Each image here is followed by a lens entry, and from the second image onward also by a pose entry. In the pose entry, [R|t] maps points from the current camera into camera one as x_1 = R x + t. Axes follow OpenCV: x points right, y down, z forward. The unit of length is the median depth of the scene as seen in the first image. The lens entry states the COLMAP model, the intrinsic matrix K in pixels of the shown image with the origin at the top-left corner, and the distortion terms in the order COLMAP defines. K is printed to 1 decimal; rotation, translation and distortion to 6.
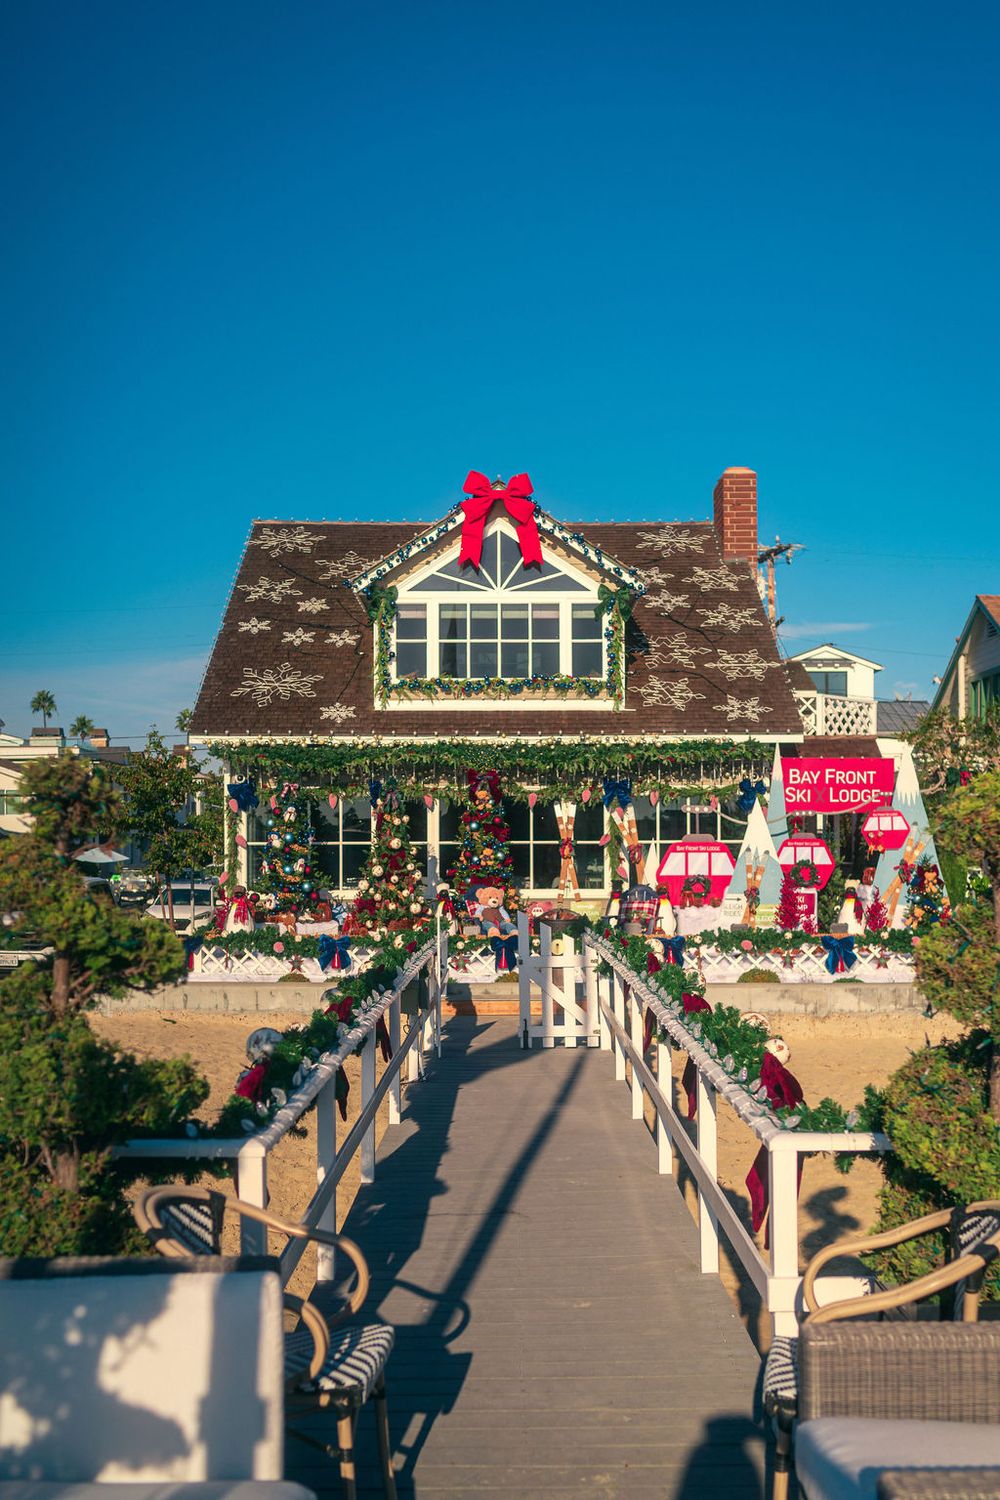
lens RADIAL K [[1592.0, 0, 529.8], [0, 1592.0, 839.6], [0, 0, 1]] dist [-0.007027, 0.007507]
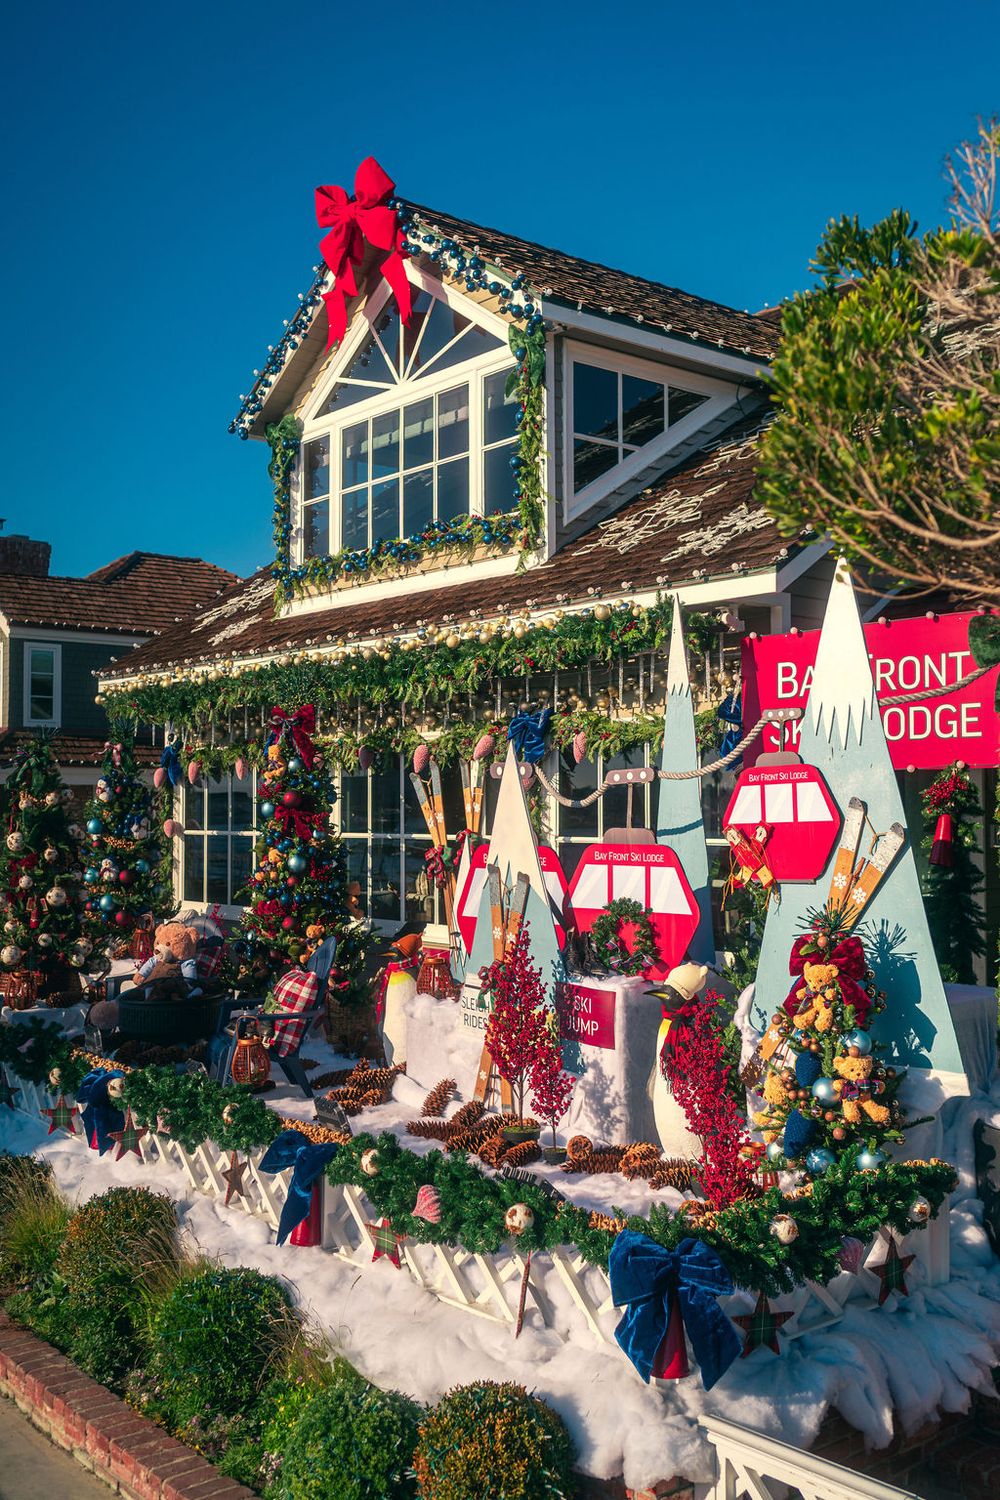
lens RADIAL K [[1452.9, 0, 493.4], [0, 1452.9, 753.8], [0, 0, 1]] dist [-0.008242, -0.014788]
pose [[0.621007, -0.028754, -0.783278, 0.409172], [0.006854, 0.999488, -0.031257, -0.011014], [0.783775, 0.014042, 0.620886, 0.732929]]
